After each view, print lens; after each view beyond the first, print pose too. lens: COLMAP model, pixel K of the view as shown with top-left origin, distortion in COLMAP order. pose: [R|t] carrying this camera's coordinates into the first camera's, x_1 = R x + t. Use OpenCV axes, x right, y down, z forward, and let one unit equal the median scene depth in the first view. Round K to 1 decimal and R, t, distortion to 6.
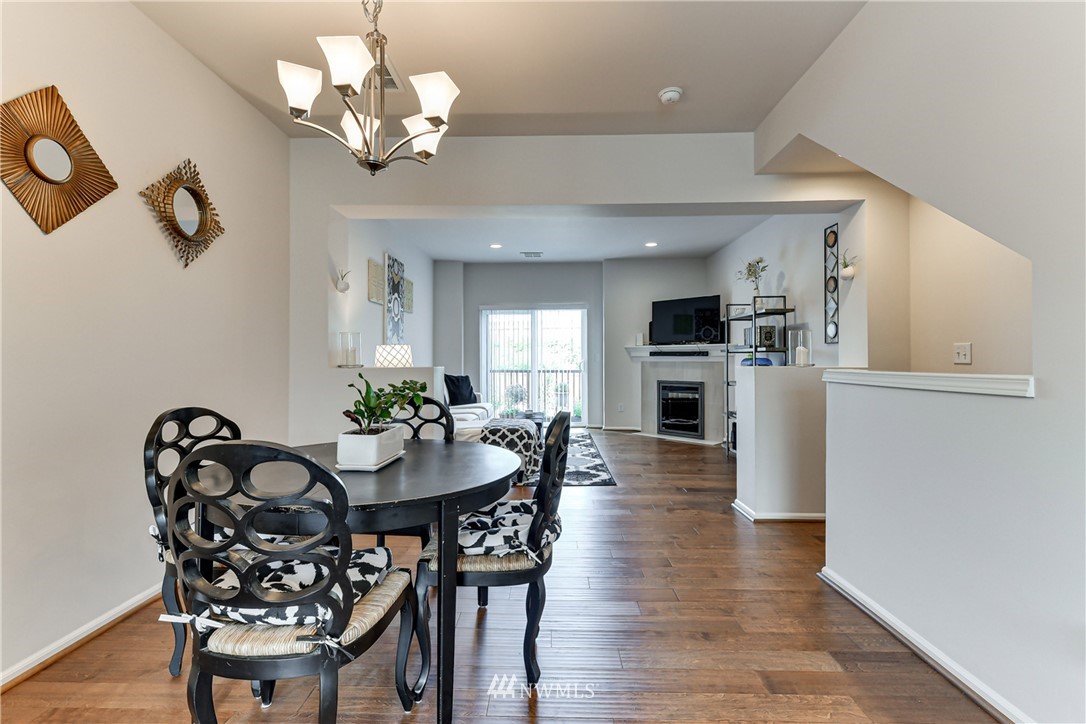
lens RADIAL K [[449.0, 0, 564.4], [0, 449.0, 352.1], [0, 0, 1]] dist [0.007614, -0.000581]
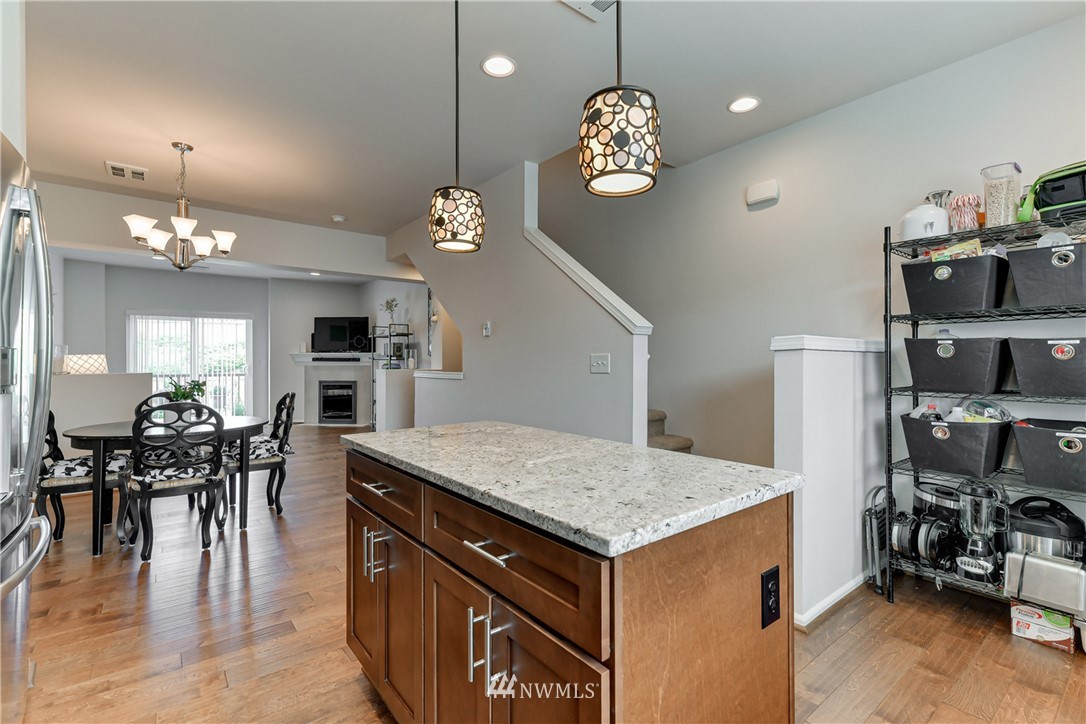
lens RADIAL K [[493.5, 0, 531.4], [0, 493.5, 362.7], [0, 0, 1]] dist [-0.001812, 0.000409]
pose [[0.799932, -0.004079, 0.600077, -0.158809], [-0.009104, 0.999779, 0.018932, -0.020618], [-0.600022, -0.020608, 0.799718, -0.500311]]
